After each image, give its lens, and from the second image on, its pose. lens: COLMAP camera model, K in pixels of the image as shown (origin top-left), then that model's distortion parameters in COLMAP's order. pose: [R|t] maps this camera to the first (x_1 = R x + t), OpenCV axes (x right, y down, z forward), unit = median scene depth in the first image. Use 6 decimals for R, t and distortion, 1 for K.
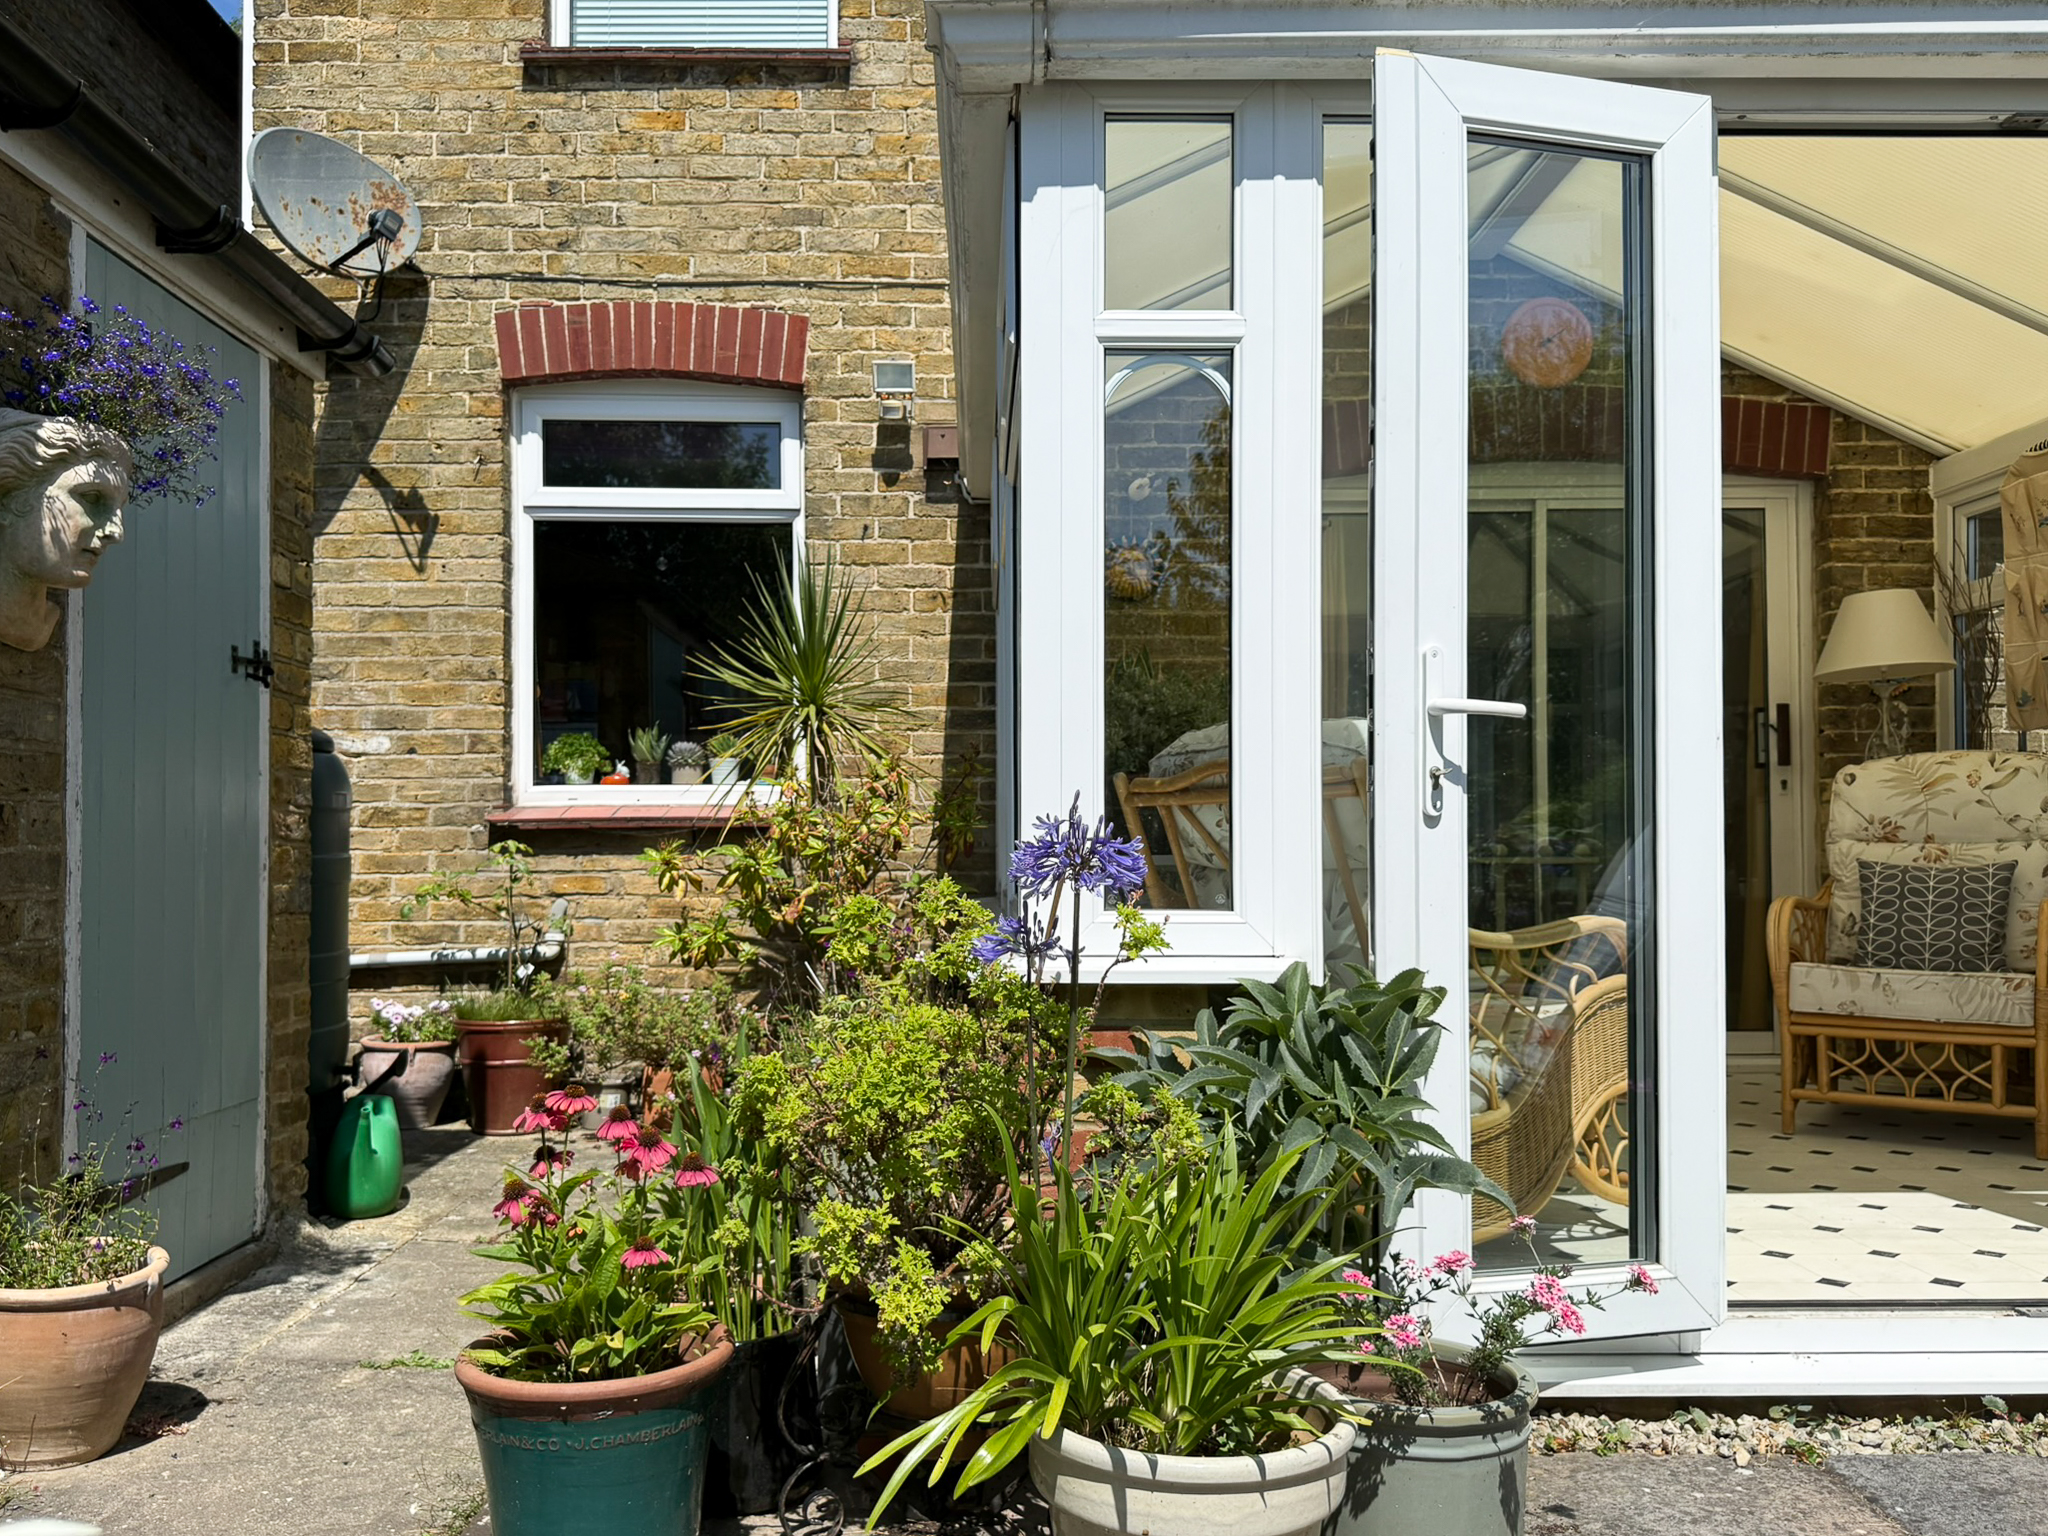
lens RADIAL K [[1605.9, 0, 991.6], [0, 1605.9, 815.0], [0, 0, 1]] dist [0.062431, -0.096344]
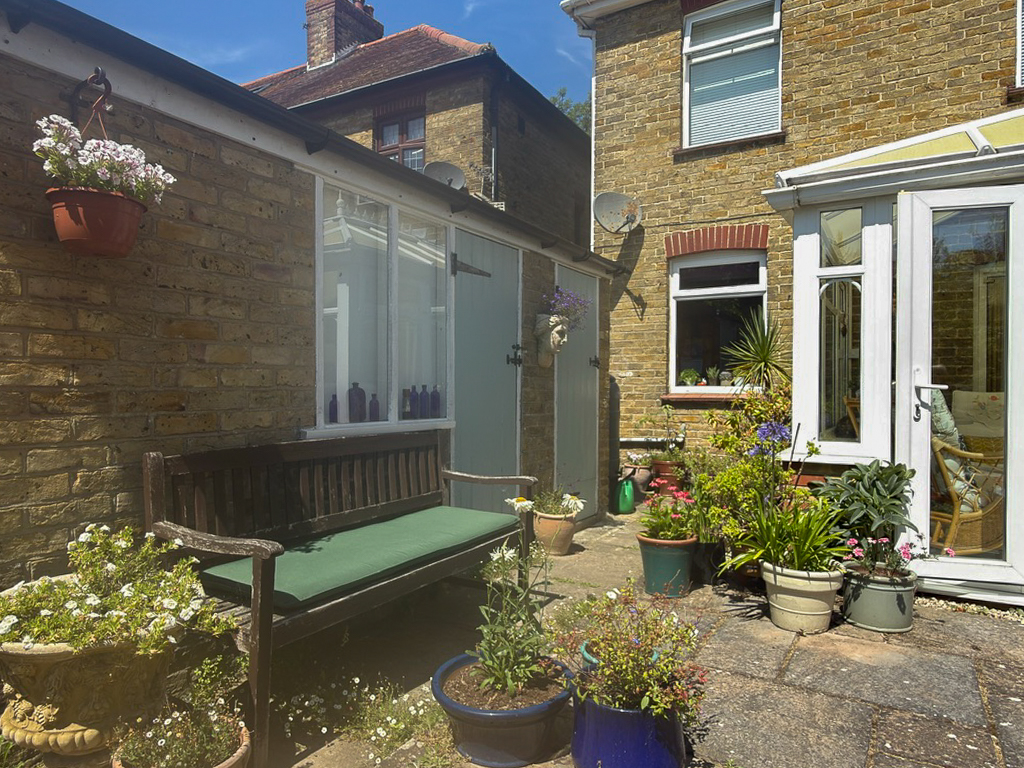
lens RADIAL K [[669.2, 0, 510.2], [0, 669.2, 387.1], [0, 0, 1]] dist [-0.001285, 0.001571]
pose [[0.852418, 0.005790, -0.522830, 0.133783], [0.002389, 0.999885, 0.014966, -0.041744], [0.522856, -0.014006, 0.852306, -0.302177]]
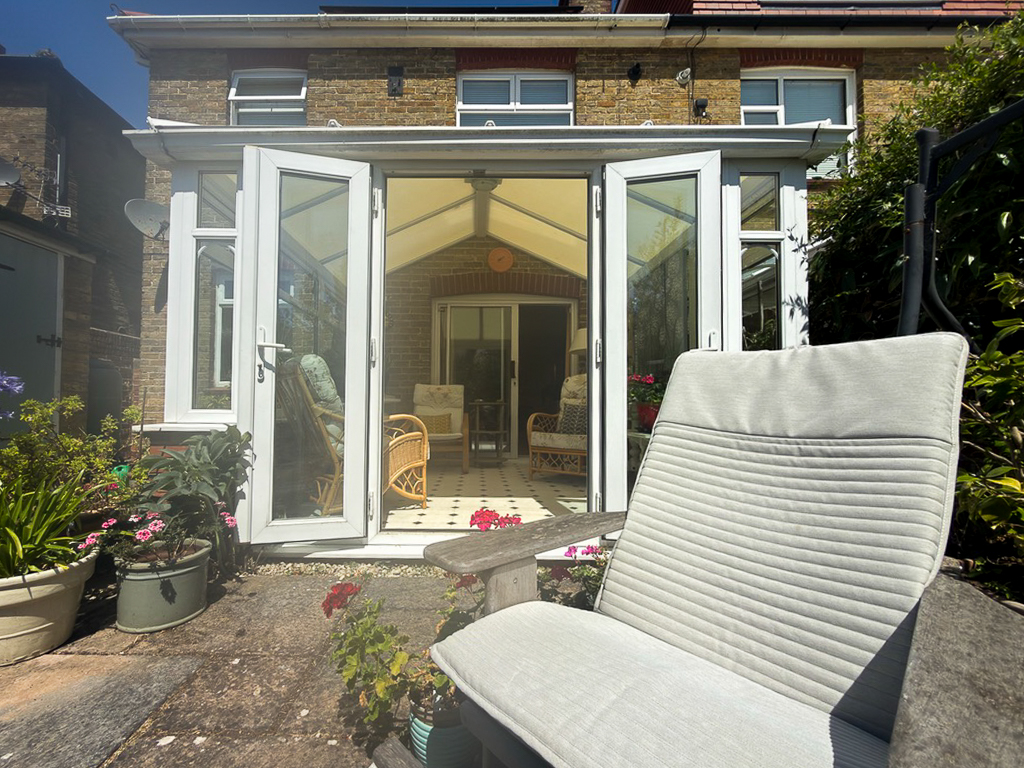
lens RADIAL K [[420.5, 0, 475.5], [0, 420.5, 395.0], [0, 0, 1]] dist [-0.003048, -0.000042]
pose [[0.999827, 0.006692, -0.017381, 0.344565], [-0.006819, 0.999950, -0.007258, 0.017246], [0.017332, 0.007376, 0.999823, 0.077365]]
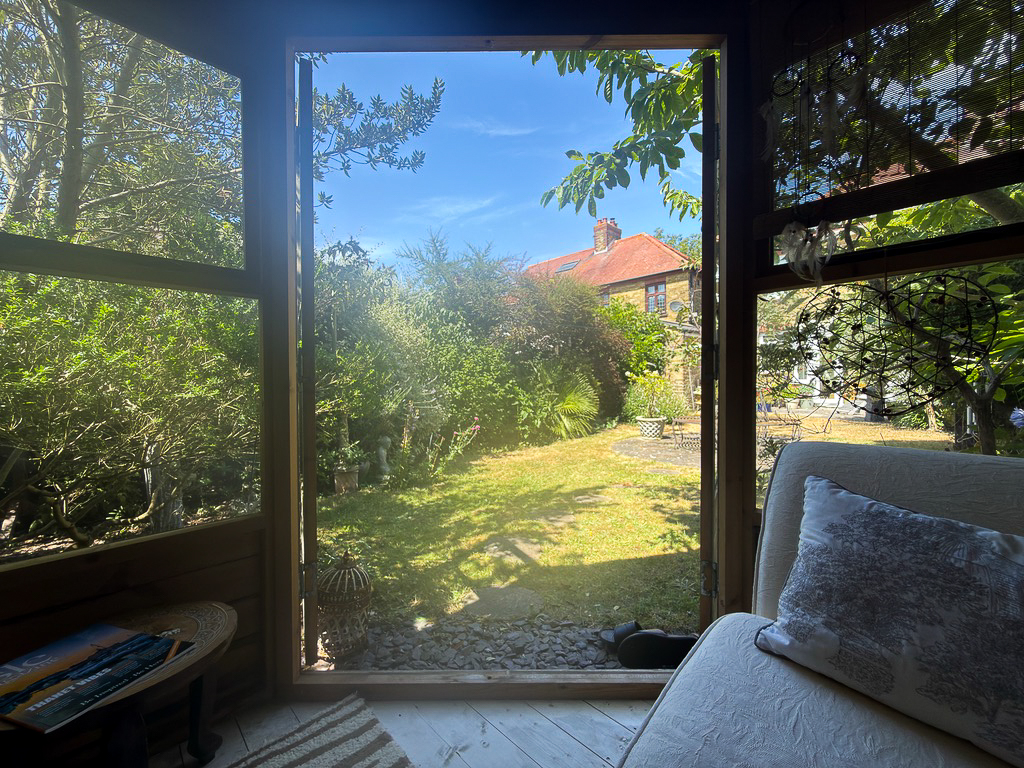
lens RADIAL K [[415.6, 0, 515.3], [0, 415.6, 380.5], [0, 0, 1]] dist [-0.001861, -0.000198]
pose [[0.698914, -0.007316, -0.715168, 0.580615], [0.029985, 0.999368, 0.019080, -0.060822], [0.714577, -0.034779, 0.698692, -2.289160]]
